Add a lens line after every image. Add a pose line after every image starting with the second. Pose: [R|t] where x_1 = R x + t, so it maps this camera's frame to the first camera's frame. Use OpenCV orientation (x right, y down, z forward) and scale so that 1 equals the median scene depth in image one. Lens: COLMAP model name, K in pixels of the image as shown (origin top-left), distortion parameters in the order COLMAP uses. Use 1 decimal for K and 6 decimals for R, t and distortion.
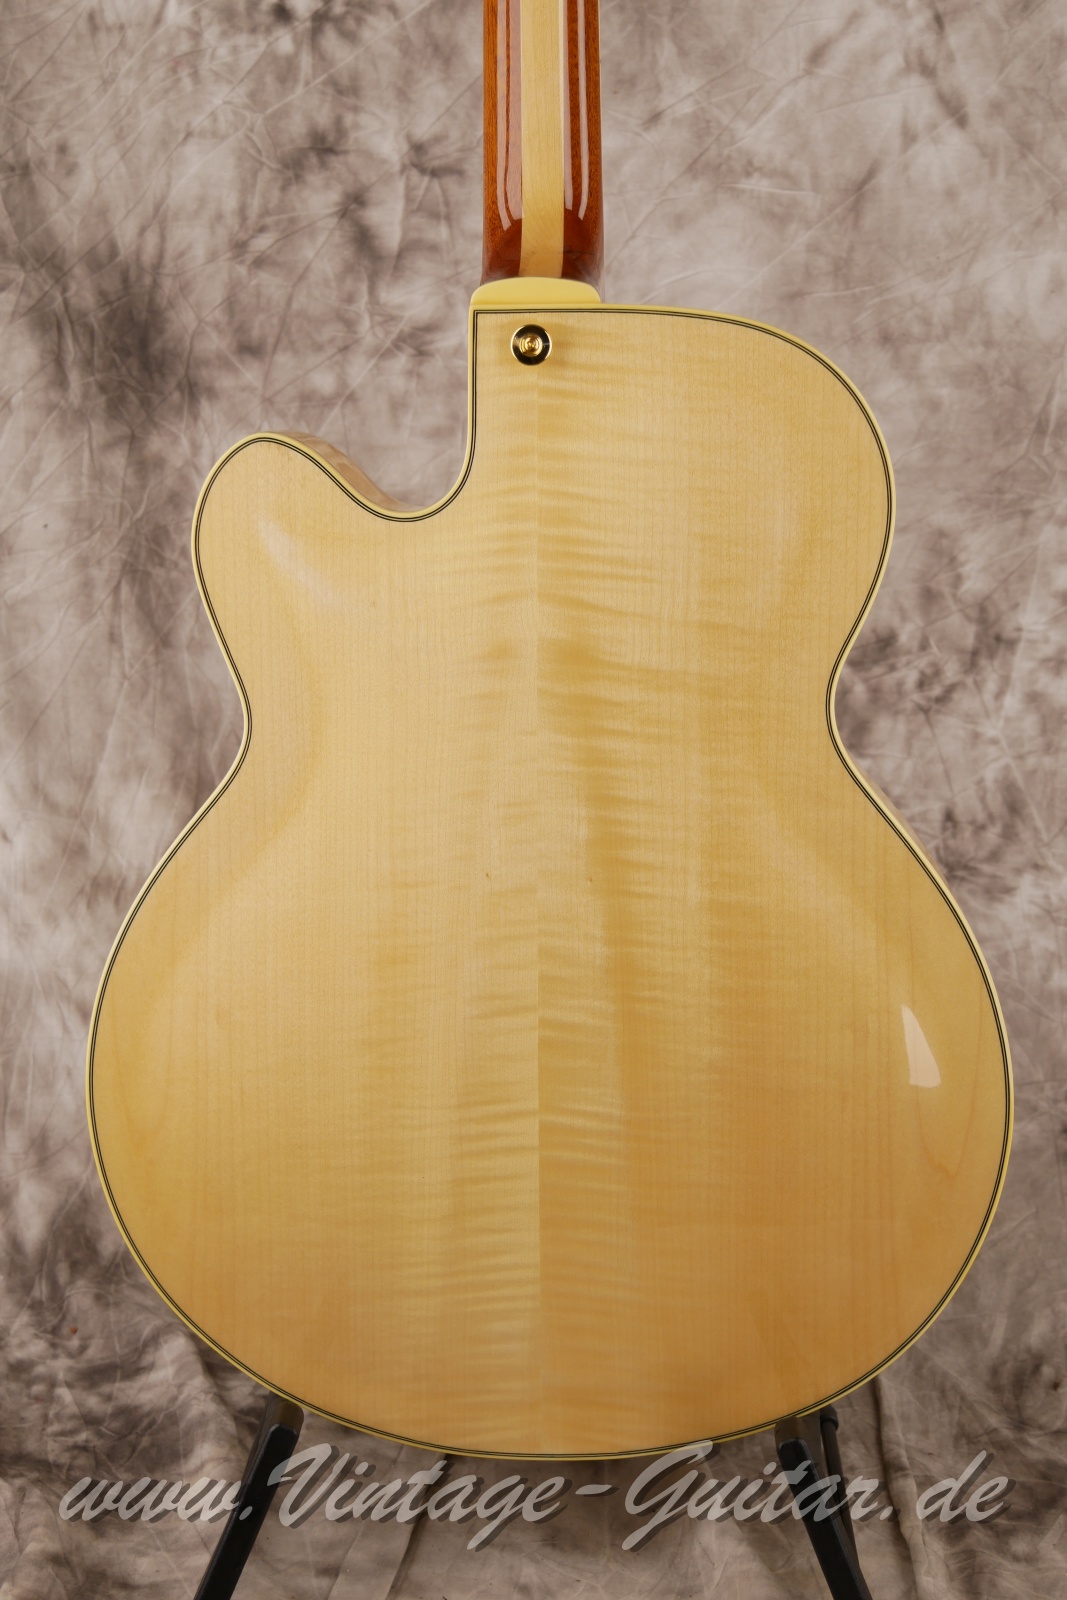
lens RADIAL K [[2382.9, 0, 545.7], [0, 2382.9, 830.8], [0, 0, 1]] dist [-0.007747, -0.002169]
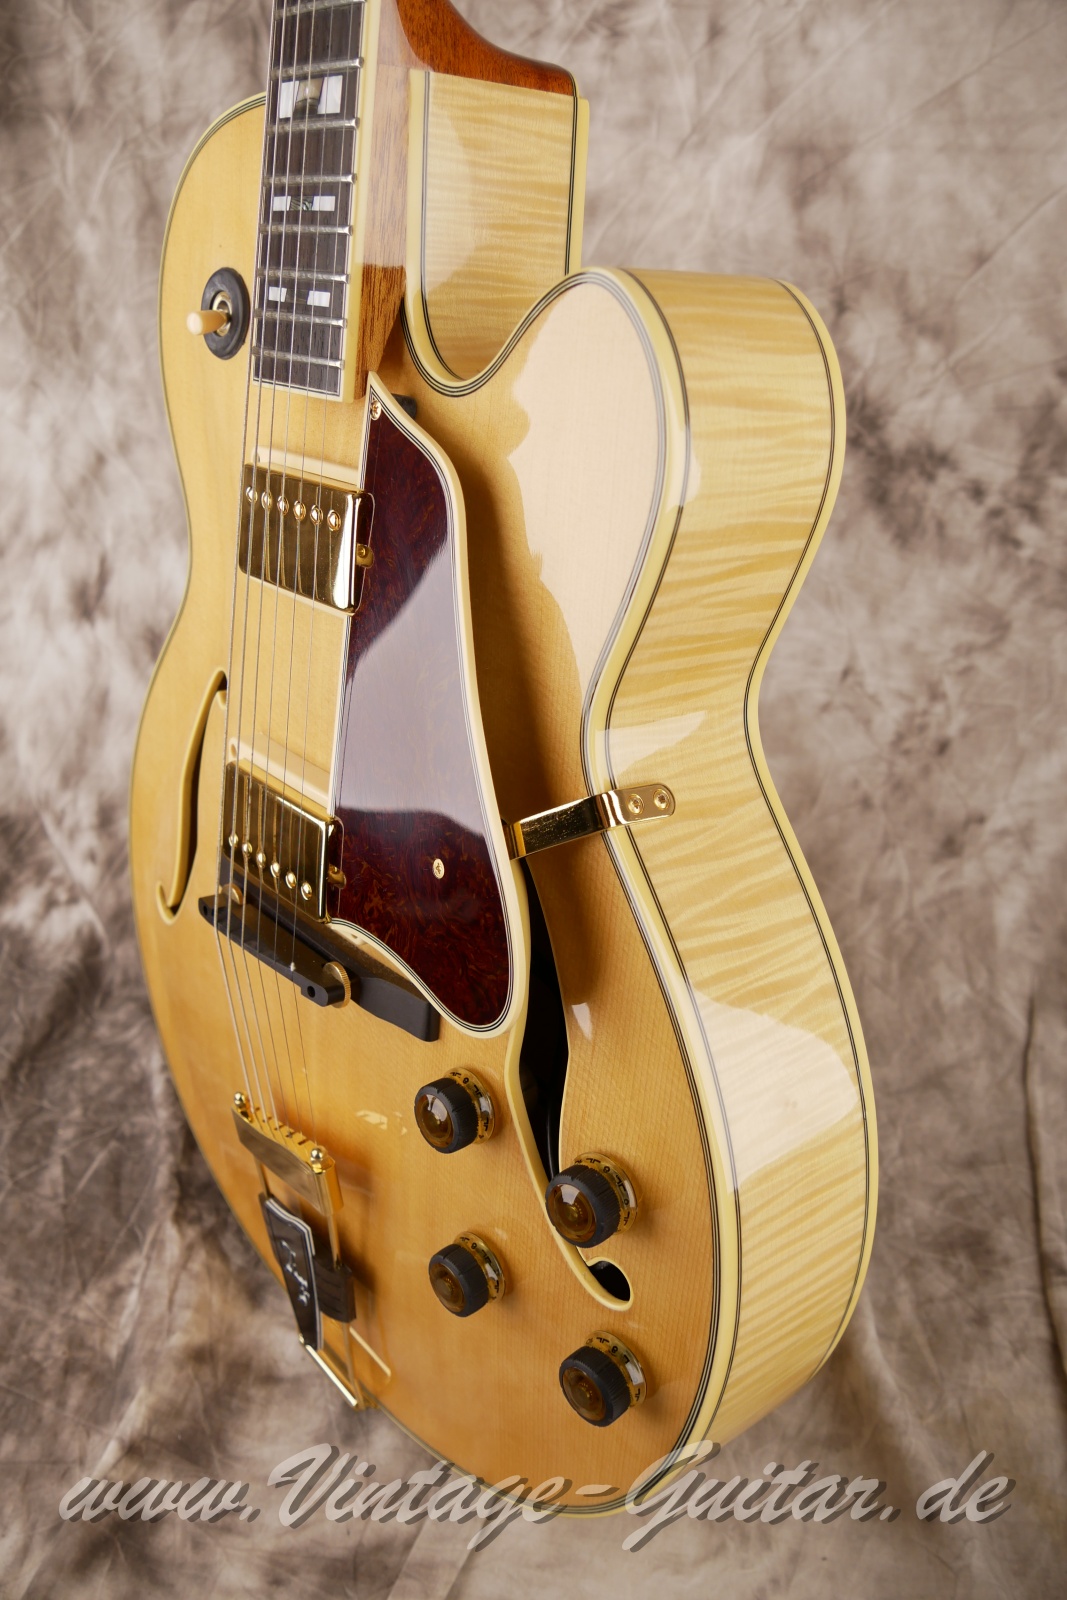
lens RADIAL K [[1317.1, 0, 527.6], [0, 1317.1, 813.7], [0, 0, 1]] dist [-0.074664, 0.030733]
pose [[0.983075, 0.044486, -0.177722, 0.018572], [0.014542, 0.948064, 0.317748, -0.070623], [0.182627, -0.314954, 0.931371, 0.425789]]
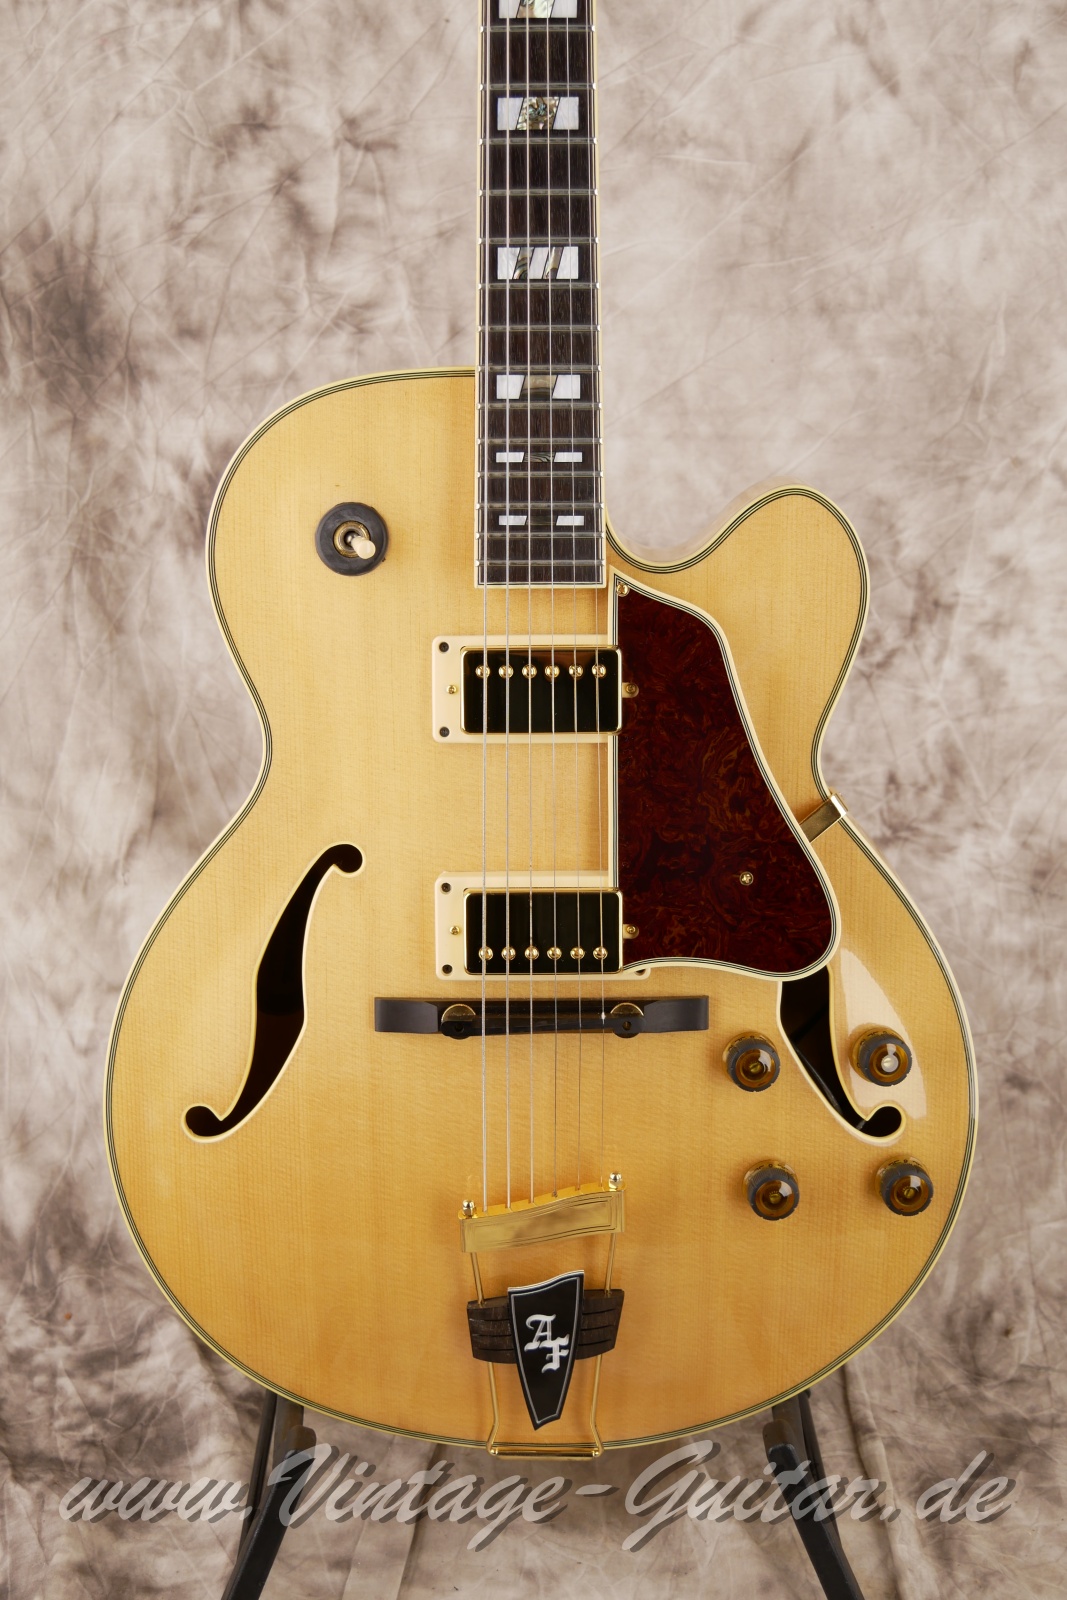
lens RADIAL K [[2382.9, 0, 545.7], [0, 2382.9, 830.8], [0, 0, 1]] dist [-0.007747, -0.002169]
pose [[0.998341, -0.033403, 0.046896, -0.029376], [0.028998, 0.995368, 0.091662, -0.081980], [-0.049740, -0.090151, 0.994685, -0.021244]]
